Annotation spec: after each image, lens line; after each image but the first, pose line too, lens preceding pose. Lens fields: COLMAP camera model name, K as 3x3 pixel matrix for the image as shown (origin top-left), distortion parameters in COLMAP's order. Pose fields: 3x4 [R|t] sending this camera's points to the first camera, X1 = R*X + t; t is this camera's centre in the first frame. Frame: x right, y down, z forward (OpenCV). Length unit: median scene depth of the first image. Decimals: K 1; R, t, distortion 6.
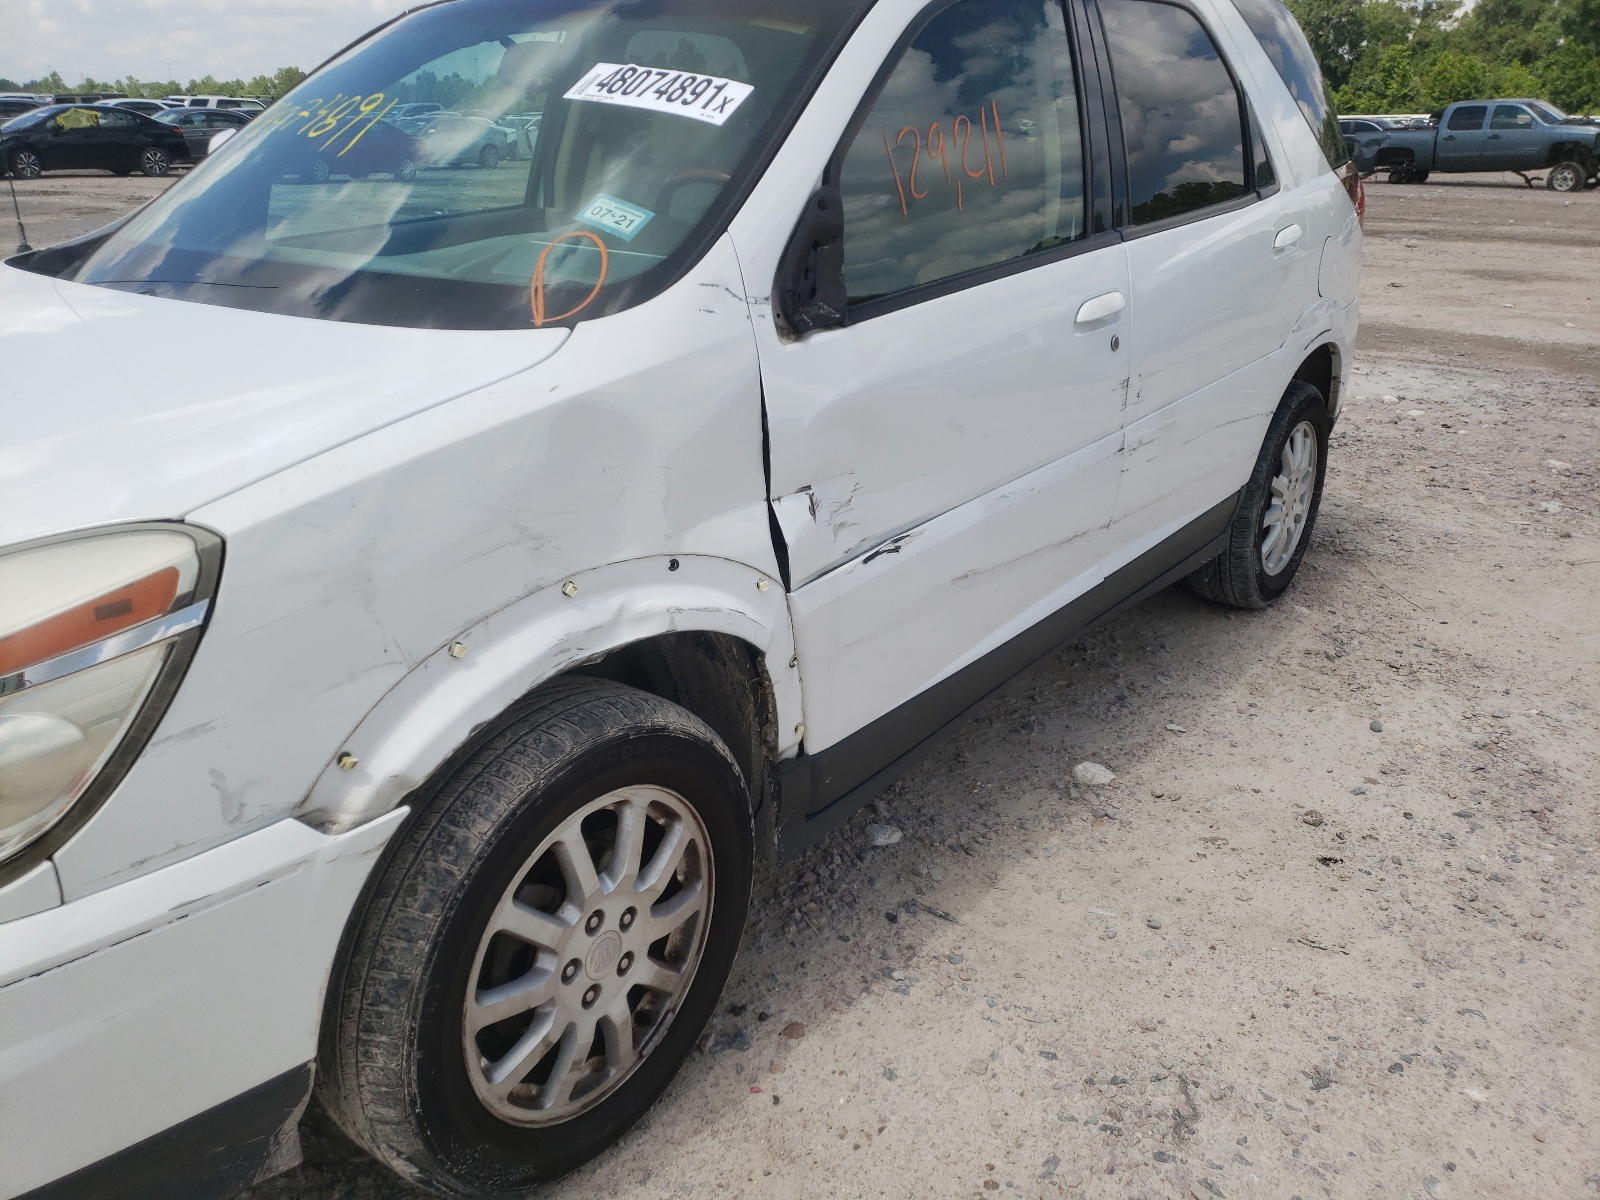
lens RADIAL K [[1119.3, 0, 797.8], [0, 1119.3, 562.1], [0, 0, 1]] dist [0.056792, -0.043017]
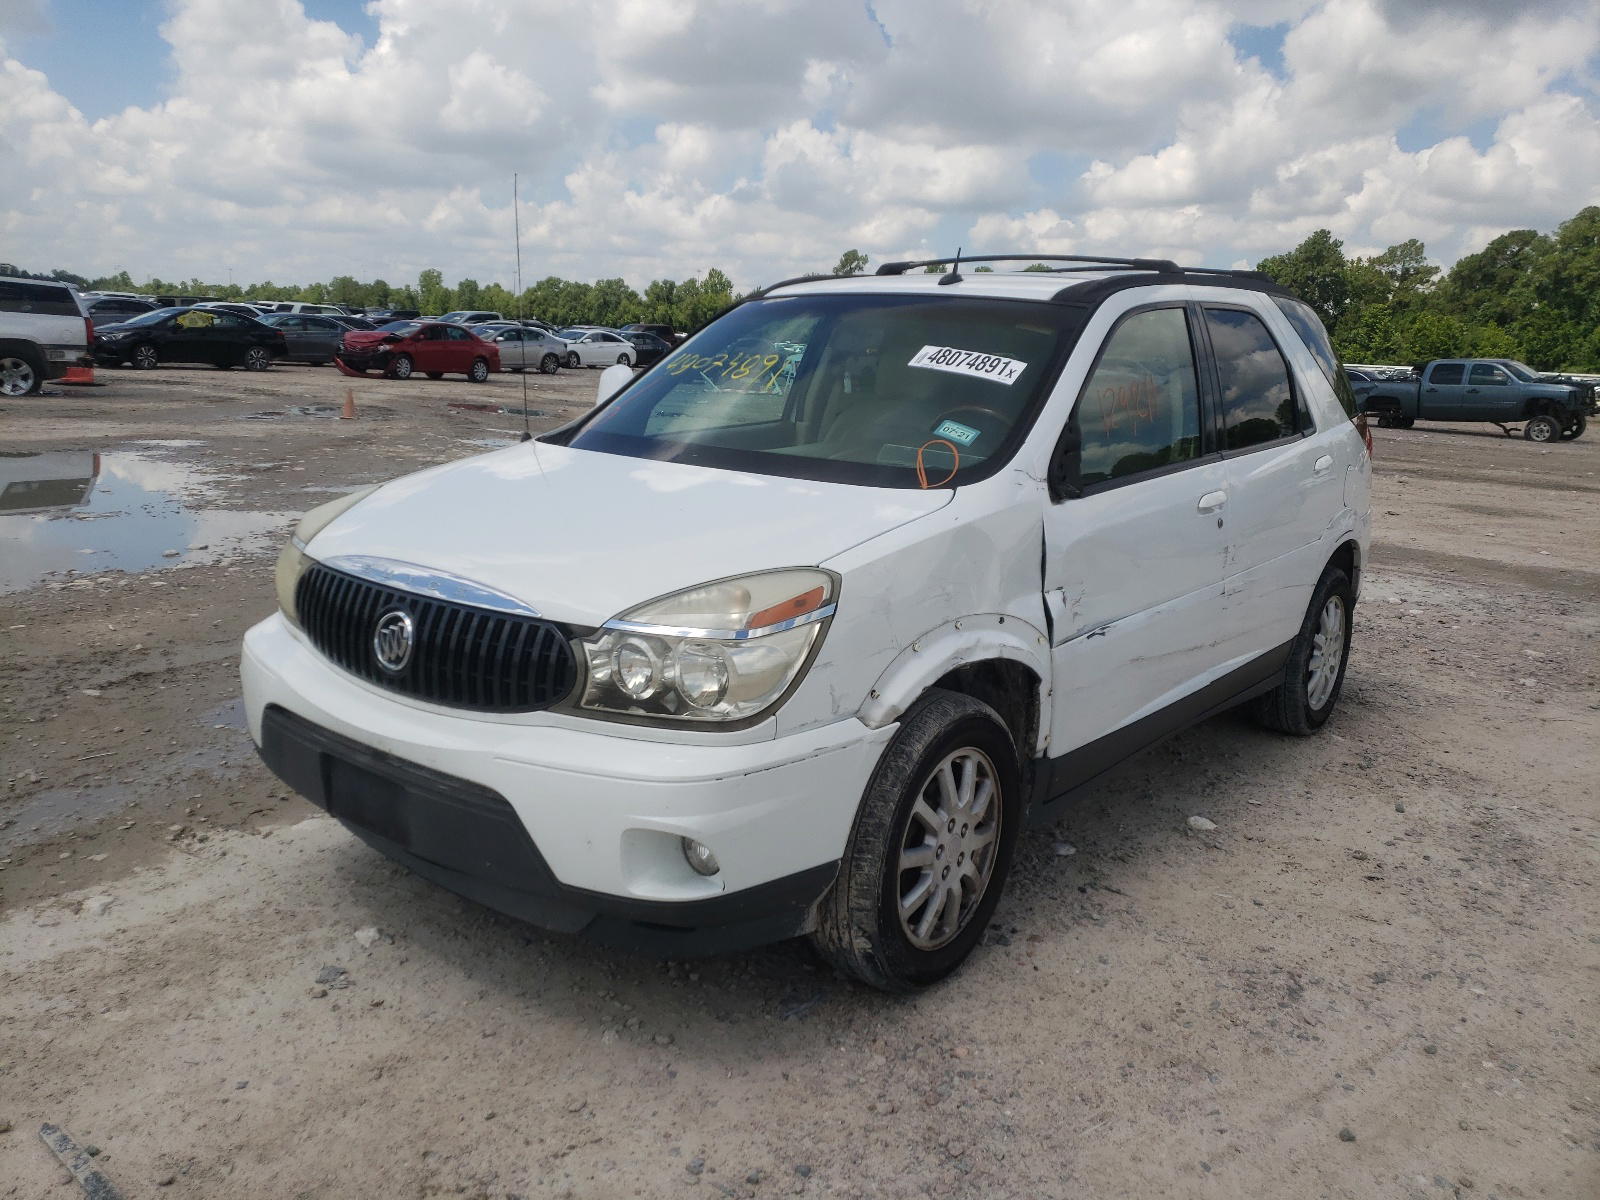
lens RADIAL K [[1119.3, 0, 797.8], [0, 1119.3, 562.1], [0, 0, 1]] dist [0.056792, -0.043017]
pose [[0.998956, 0.045382, -0.005273, -0.278795], [-0.045592, 0.982726, -0.179361, 0.159784], [-0.002958, 0.179414, 0.983769, -0.500589]]
